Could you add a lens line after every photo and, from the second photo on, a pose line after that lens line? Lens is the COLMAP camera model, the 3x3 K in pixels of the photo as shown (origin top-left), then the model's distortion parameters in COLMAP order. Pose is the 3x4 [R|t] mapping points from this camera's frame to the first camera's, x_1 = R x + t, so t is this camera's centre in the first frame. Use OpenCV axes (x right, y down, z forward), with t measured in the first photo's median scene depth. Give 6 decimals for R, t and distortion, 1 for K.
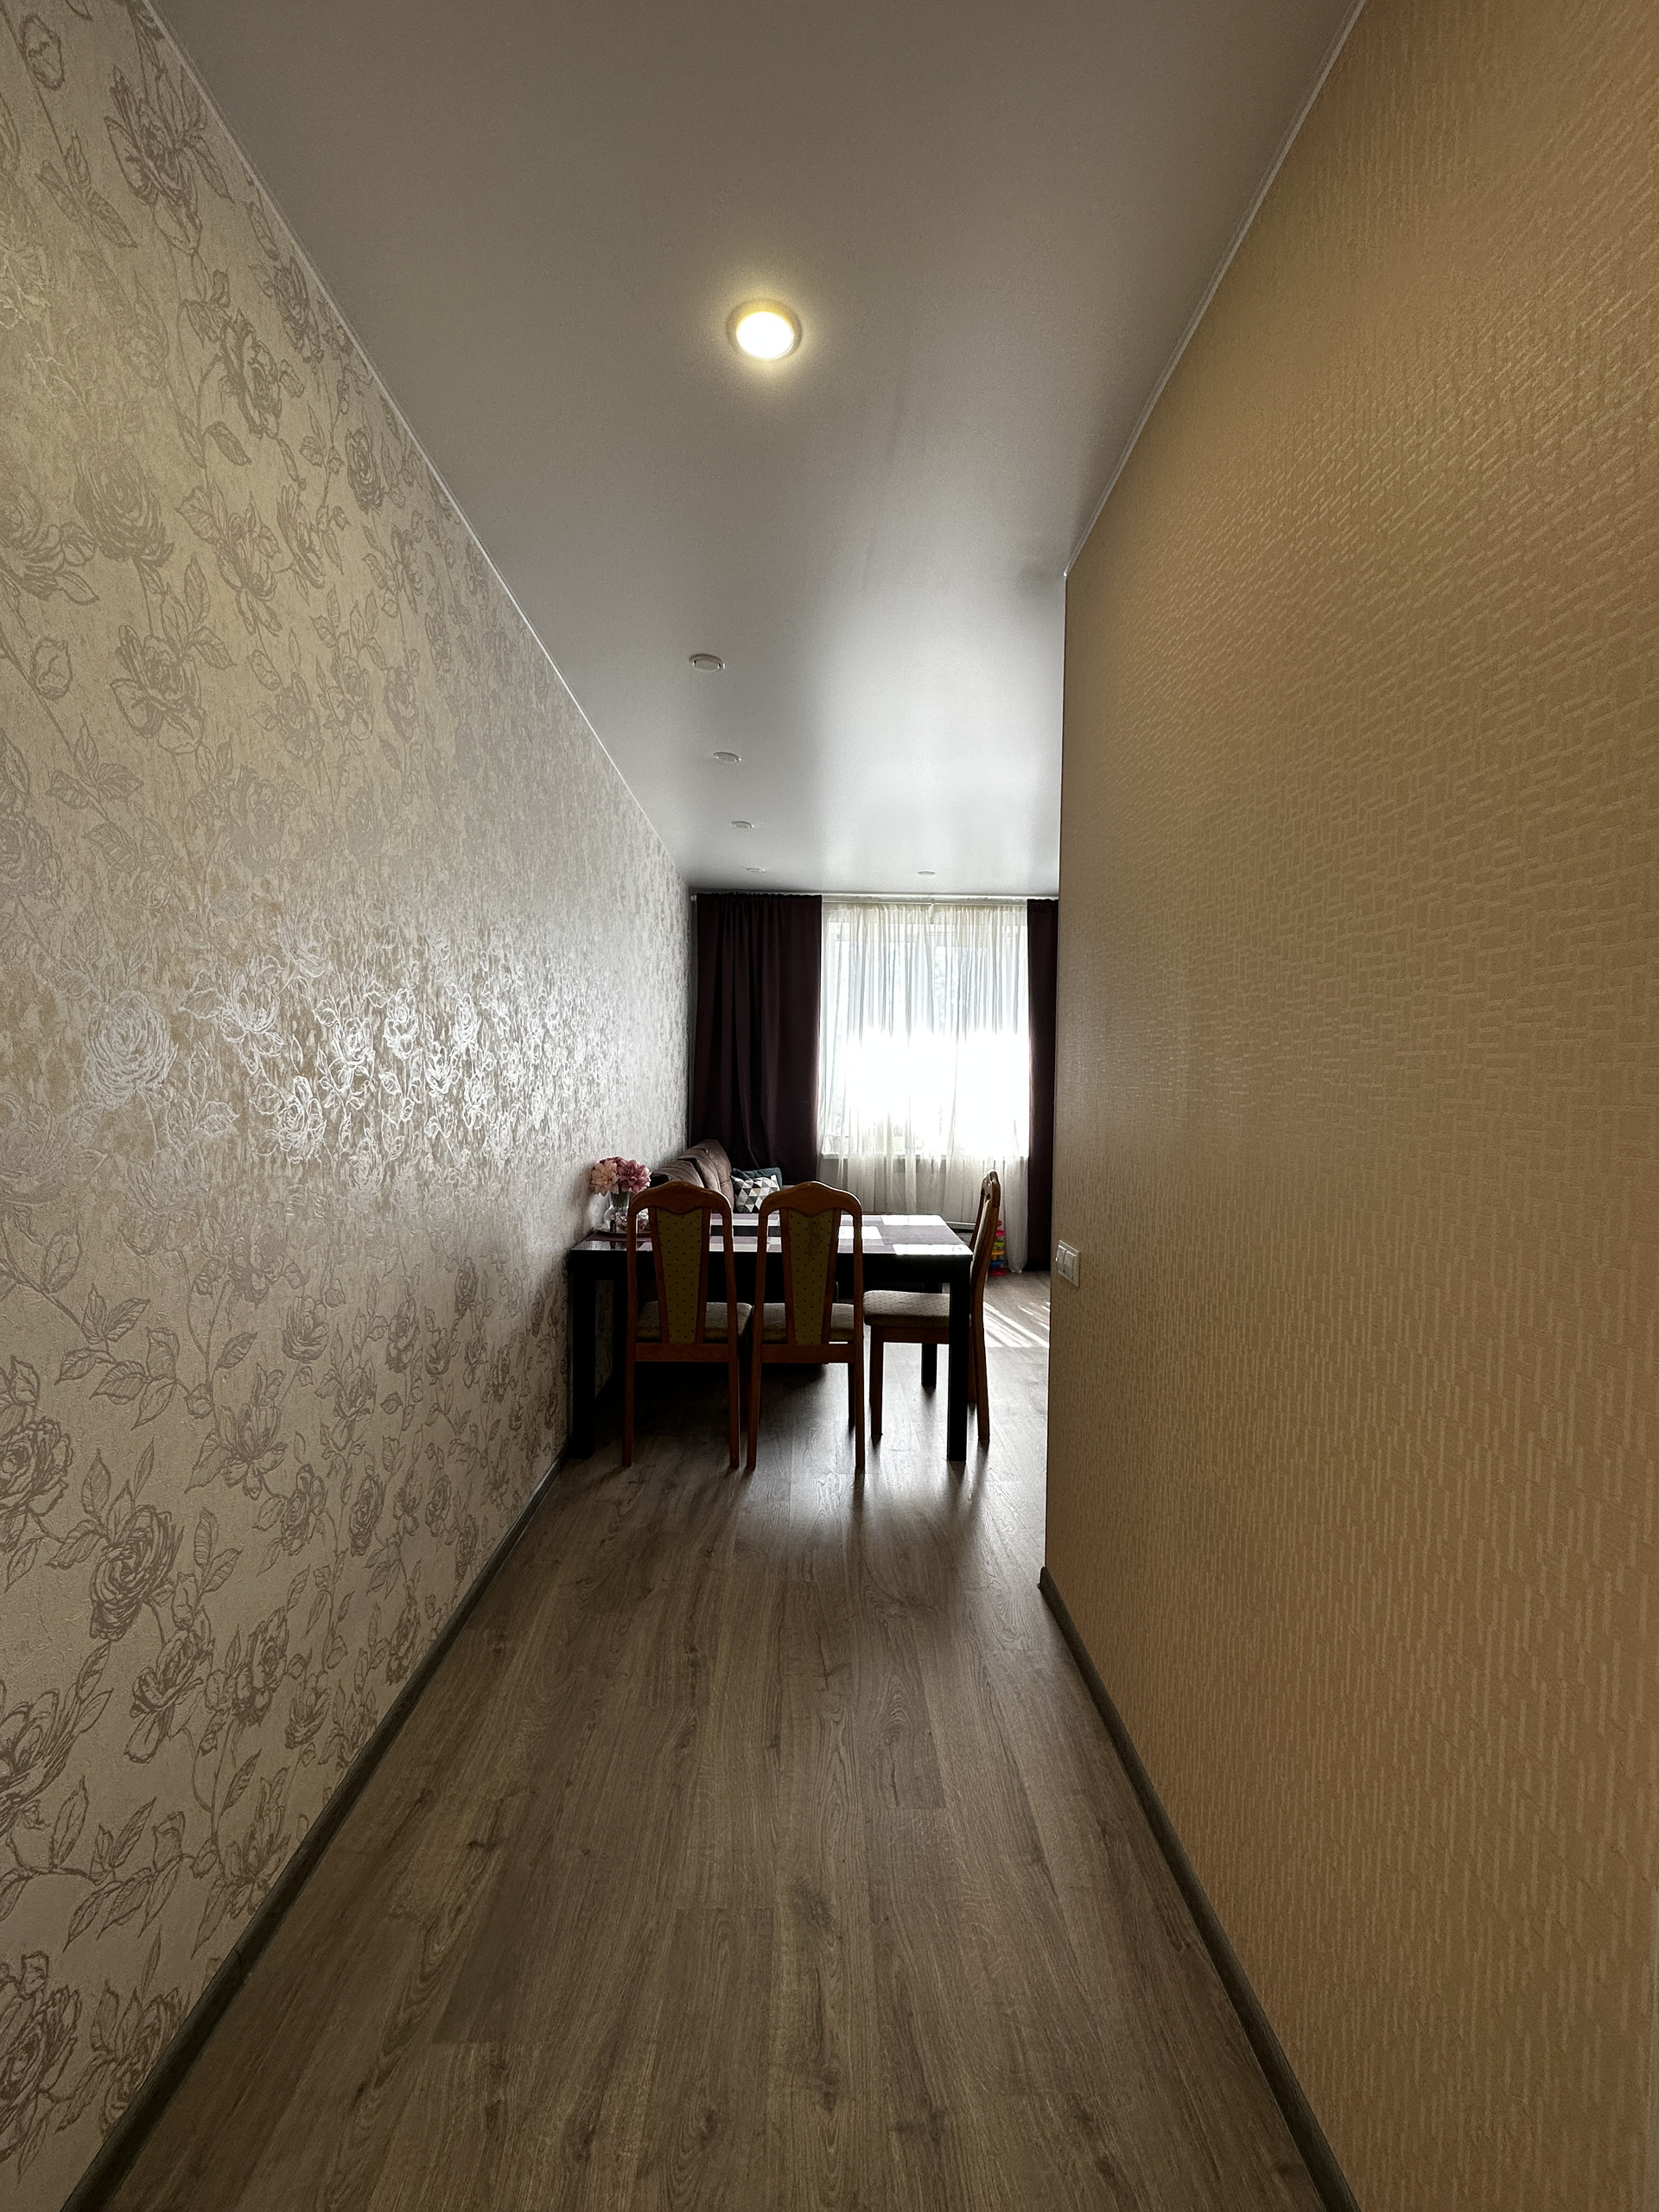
lens RADIAL K [[879.5, 0, 832.1], [0, 879.5, 1111.2], [0, 0, 1]] dist [-0.004607, 0.001241]
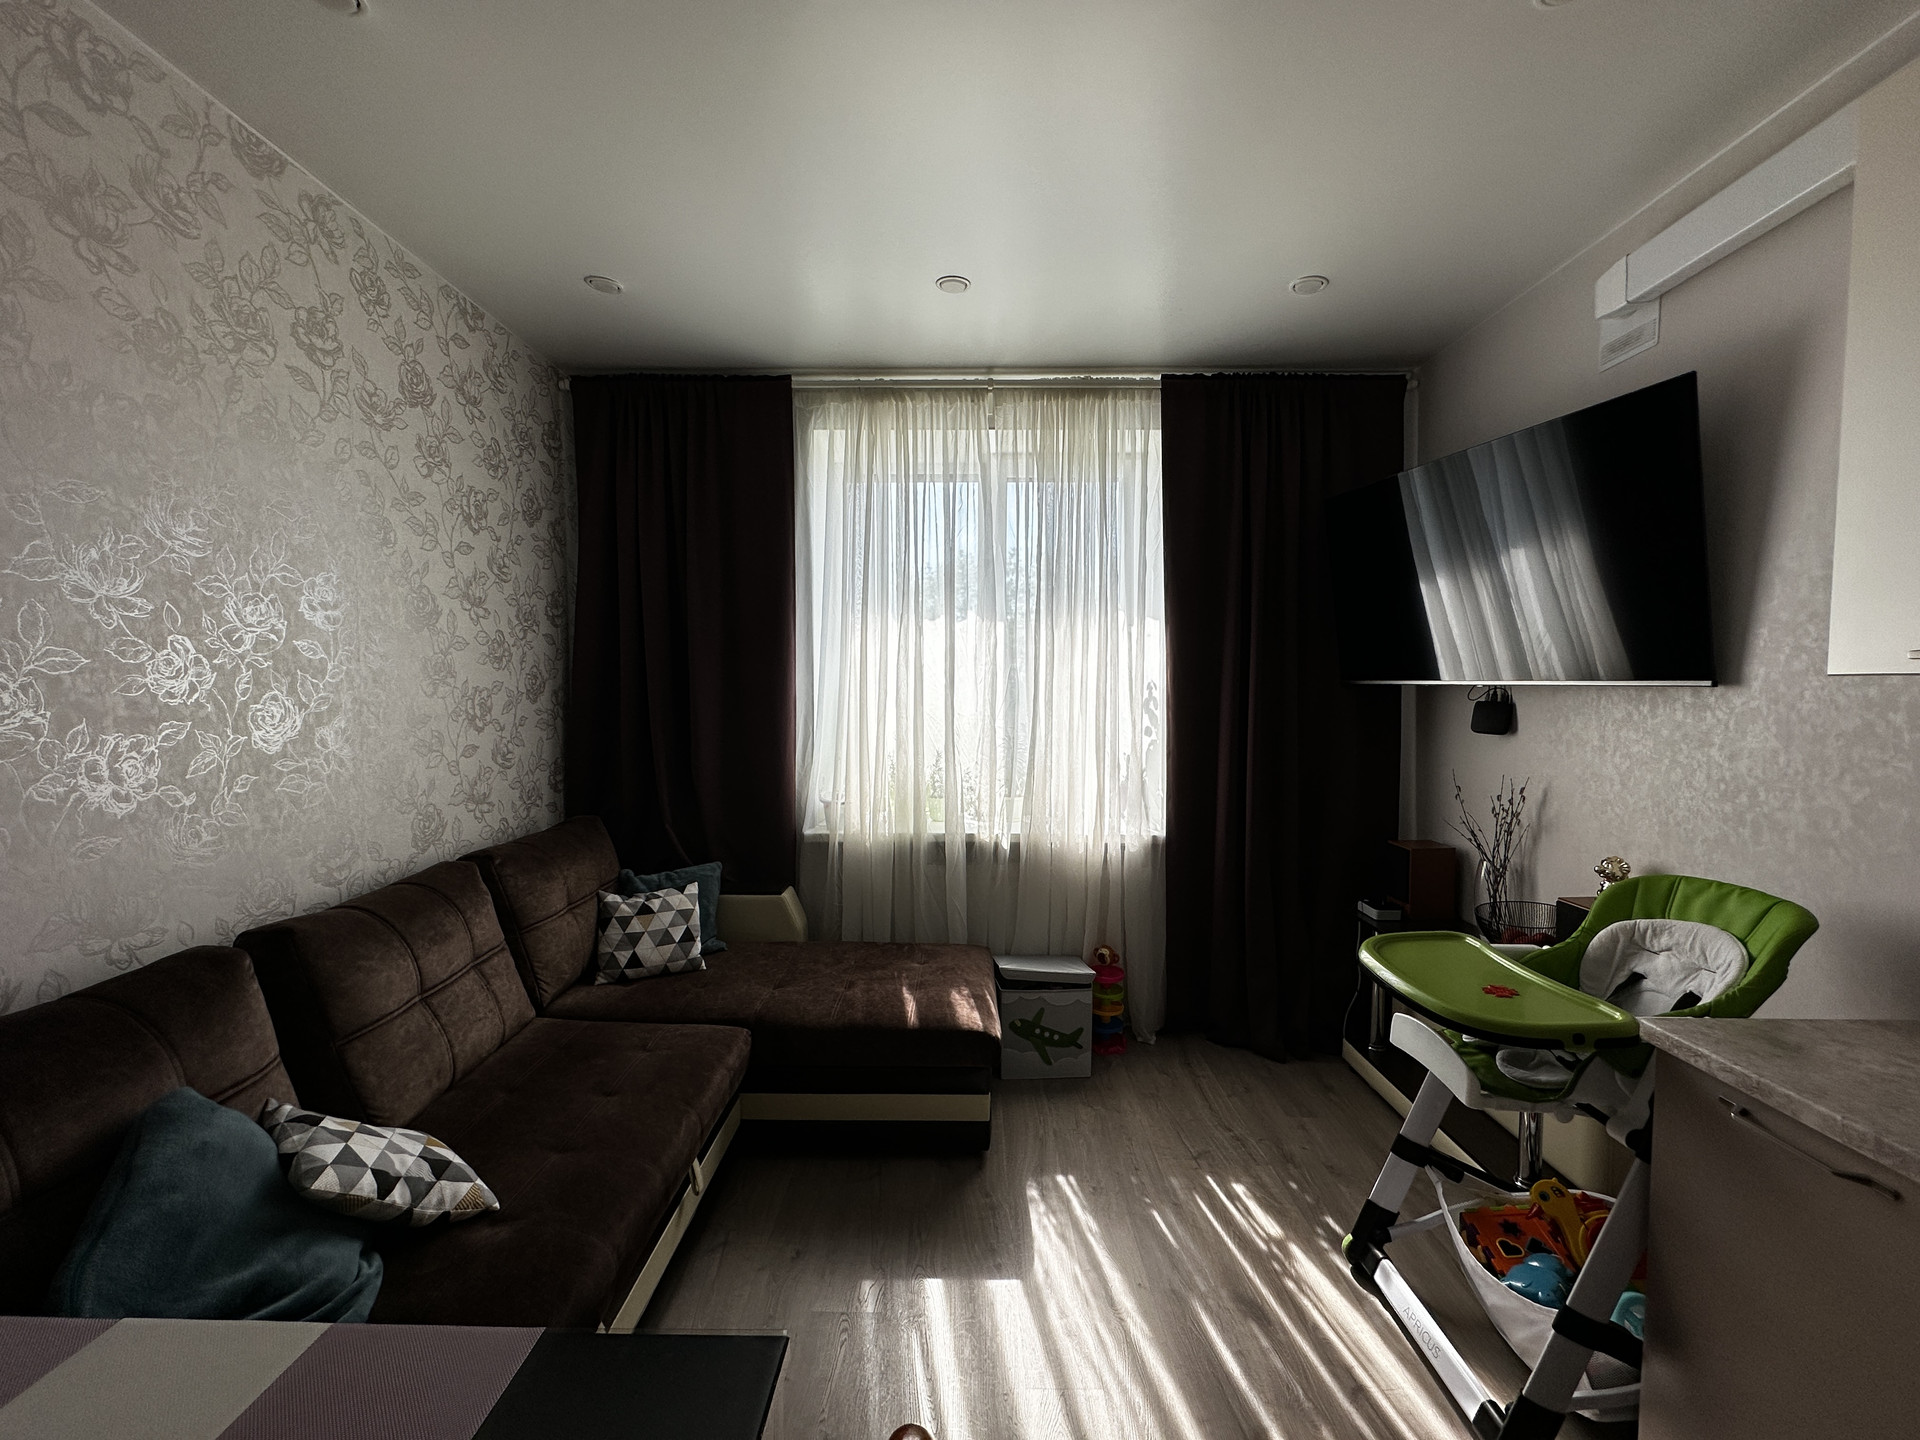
lens RADIAL K [[763.4, 0, 960.6], [0, 763.4, 717.6], [0, 0, 1]] dist [-0.004607, 0.001241]
pose [[0.999327, -0.008639, -0.035637, 0.109951], [0.009068, 0.999888, 0.011904, -0.031195], [0.035530, -0.012219, 0.999294, 0.506143]]
